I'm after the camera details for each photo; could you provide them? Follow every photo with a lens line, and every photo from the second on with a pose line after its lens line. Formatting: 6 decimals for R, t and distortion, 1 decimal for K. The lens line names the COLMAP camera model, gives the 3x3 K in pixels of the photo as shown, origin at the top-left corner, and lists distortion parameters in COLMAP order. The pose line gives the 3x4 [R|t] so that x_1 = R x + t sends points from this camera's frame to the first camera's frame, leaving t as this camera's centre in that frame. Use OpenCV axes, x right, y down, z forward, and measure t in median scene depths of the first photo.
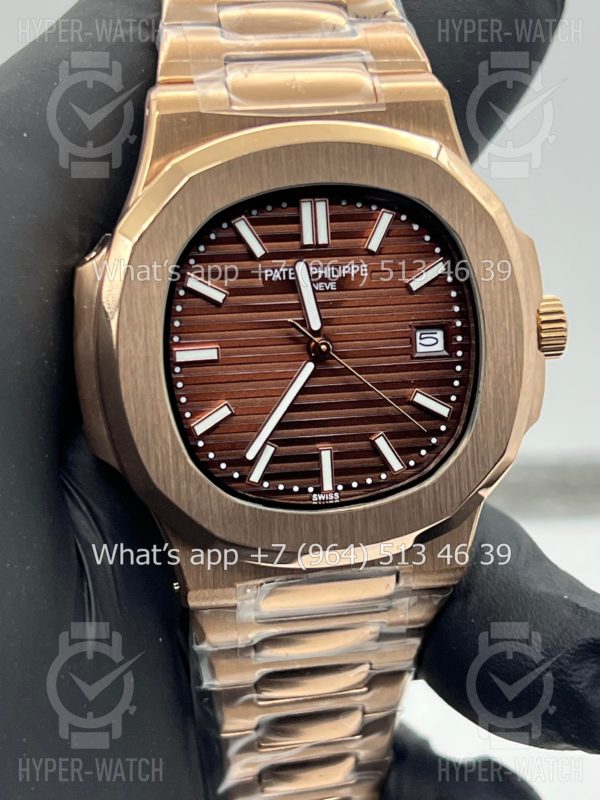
lens RADIAL K [[1741.1, 0, 301.8], [0, 1741.1, 397.6], [0, 0, 1]] dist [-0.076084, 0.000000]
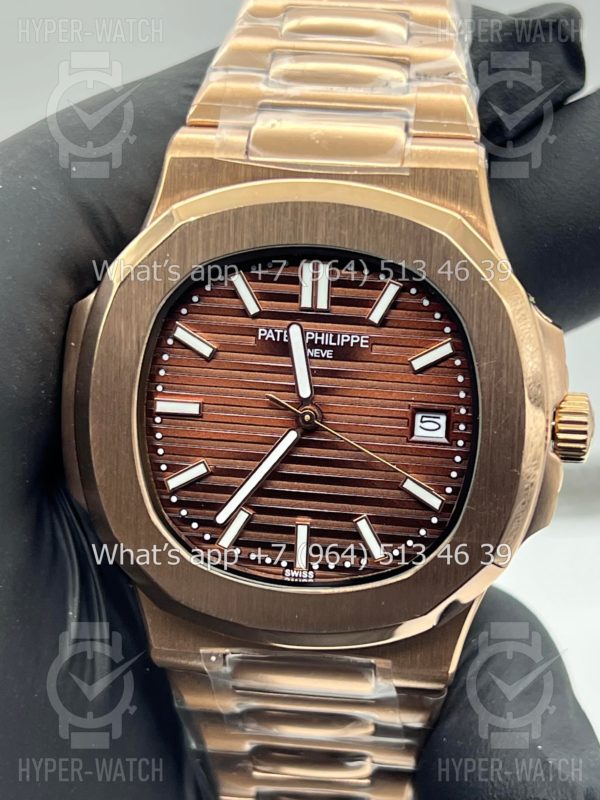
lens RADIAL K [[1741.1, 0, 296.3], [0, 1741.1, 402.3], [0, 0, 1]] dist [-0.076084, 0.000000]
pose [[0.953563, 0.129928, -0.271729, 0.259845], [-0.136166, 0.990677, -0.004146, -0.031624], [0.268657, 0.040953, 0.962365, 0.085176]]
